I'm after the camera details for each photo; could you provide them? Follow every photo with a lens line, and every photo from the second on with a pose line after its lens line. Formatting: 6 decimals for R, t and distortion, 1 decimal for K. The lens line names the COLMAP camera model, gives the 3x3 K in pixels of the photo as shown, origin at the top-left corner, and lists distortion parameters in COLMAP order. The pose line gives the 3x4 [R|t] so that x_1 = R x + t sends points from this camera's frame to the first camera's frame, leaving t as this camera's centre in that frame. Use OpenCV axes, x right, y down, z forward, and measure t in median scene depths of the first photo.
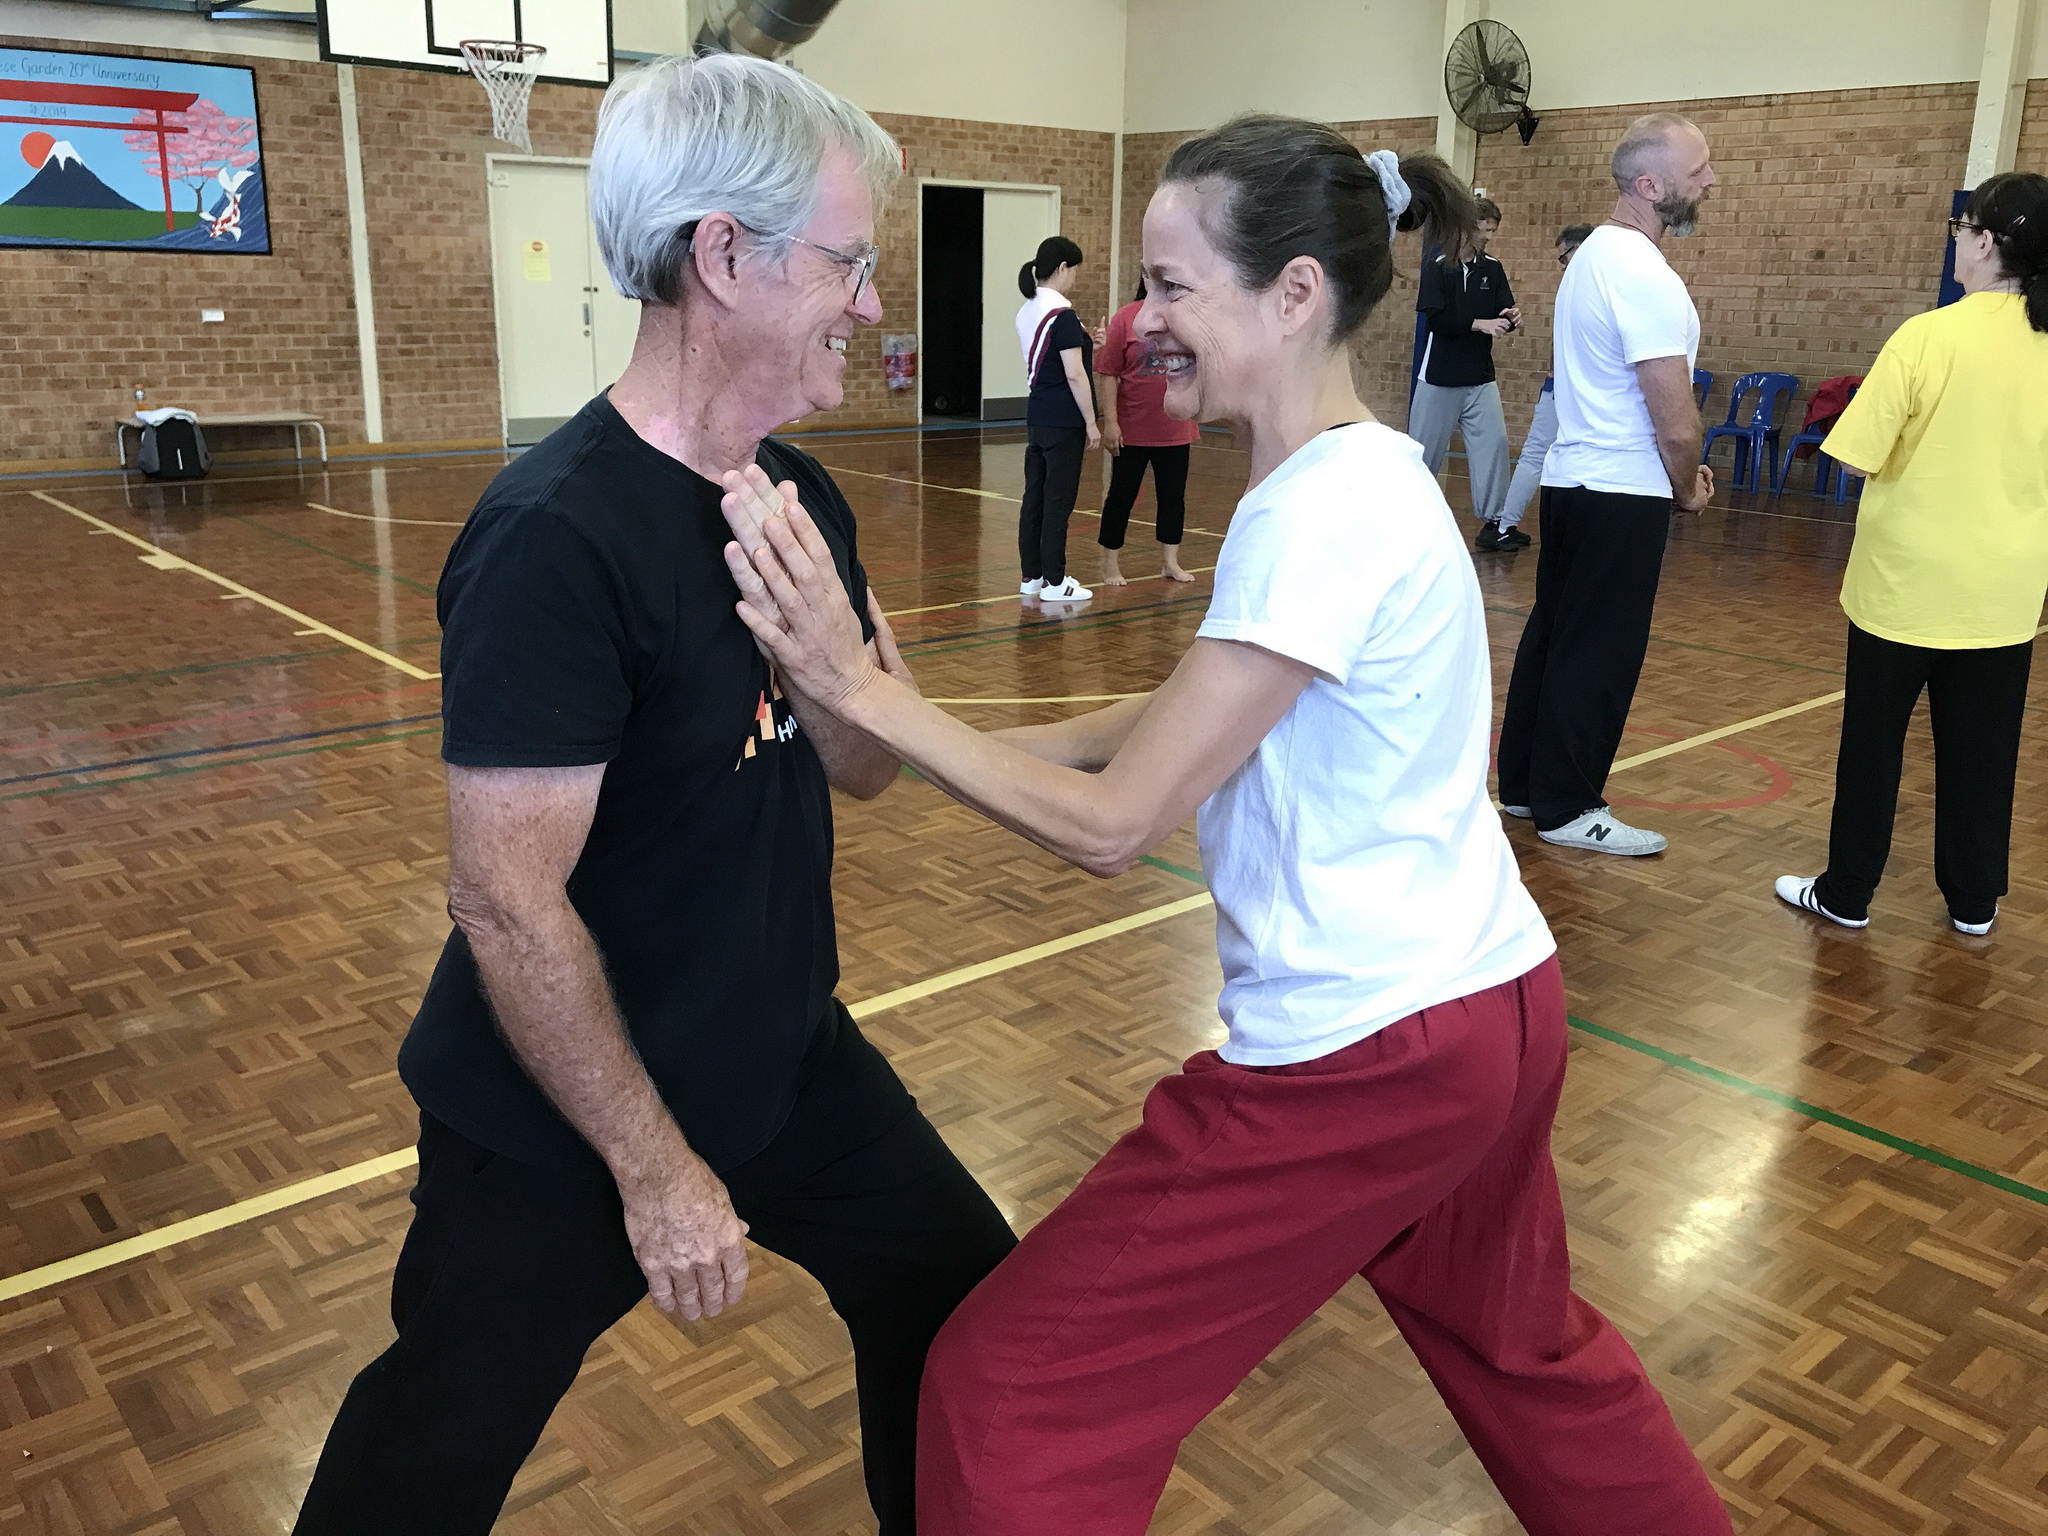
lens RADIAL K [[1688.7, 0, 1019.9], [0, 1688.7, 767.2], [0, 0, 1]] dist [-0.032103, 0.027580]
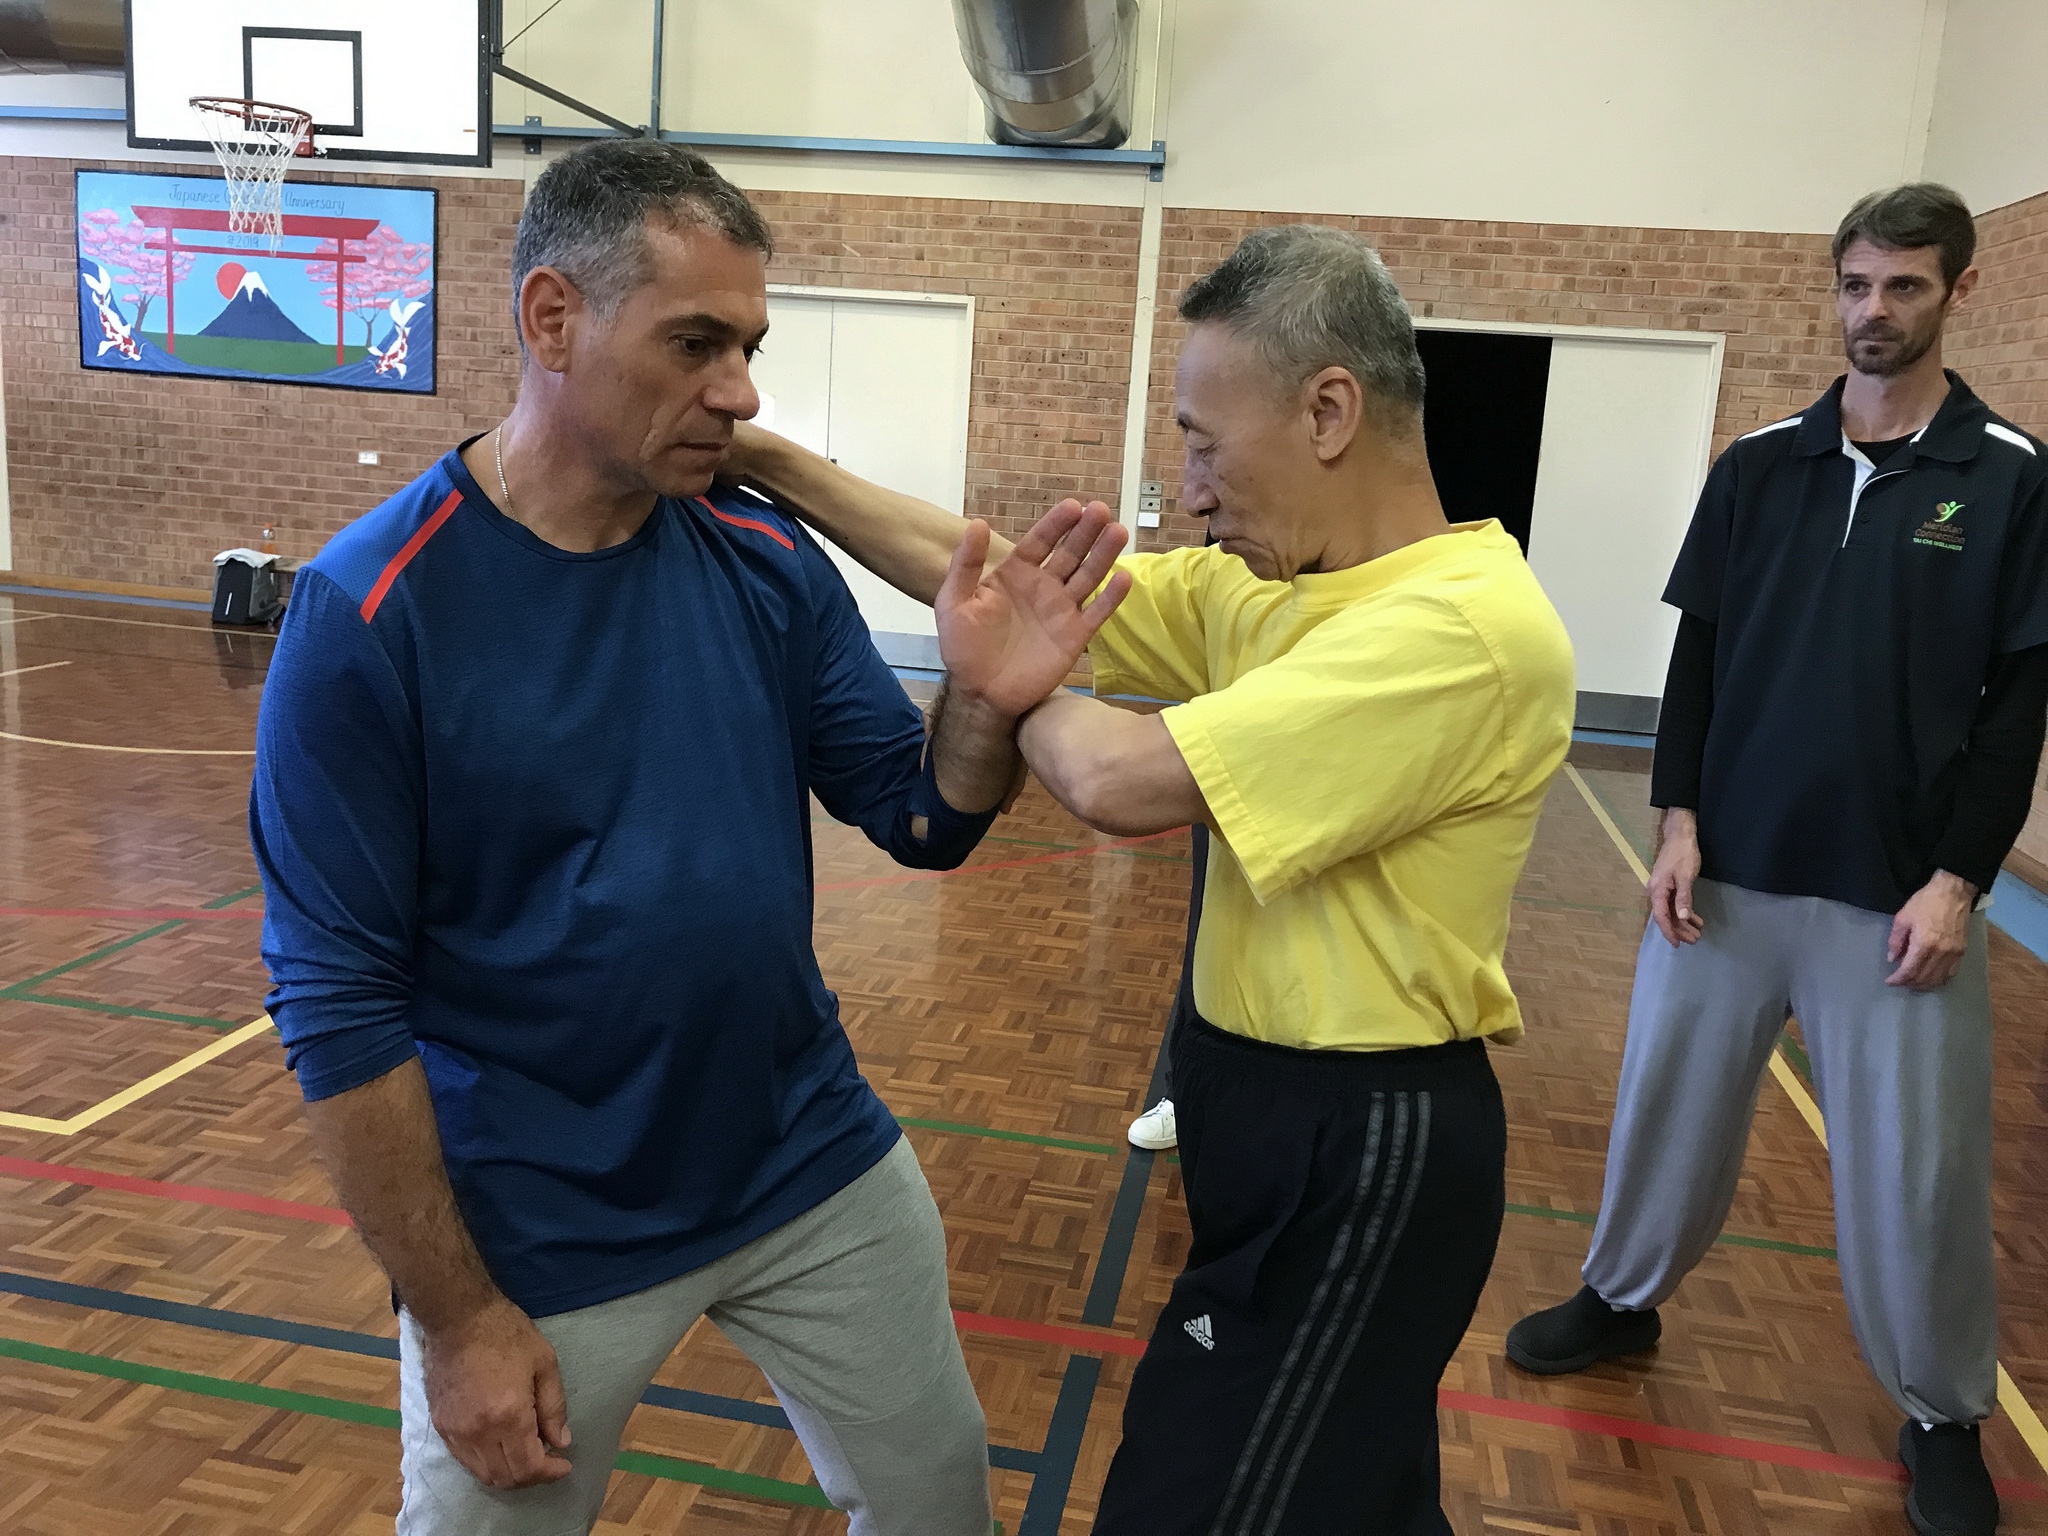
lens RADIAL K [[1688.7, 0, 1021.8], [0, 1688.7, 759.5], [0, 0, 1]] dist [-0.032103, 0.027580]
pose [[0.622485, 0.173891, -0.763069, 0.460241], [-0.270870, 0.962615, -0.001602, -0.207757], [0.734263, 0.207690, 0.646315, 0.709968]]
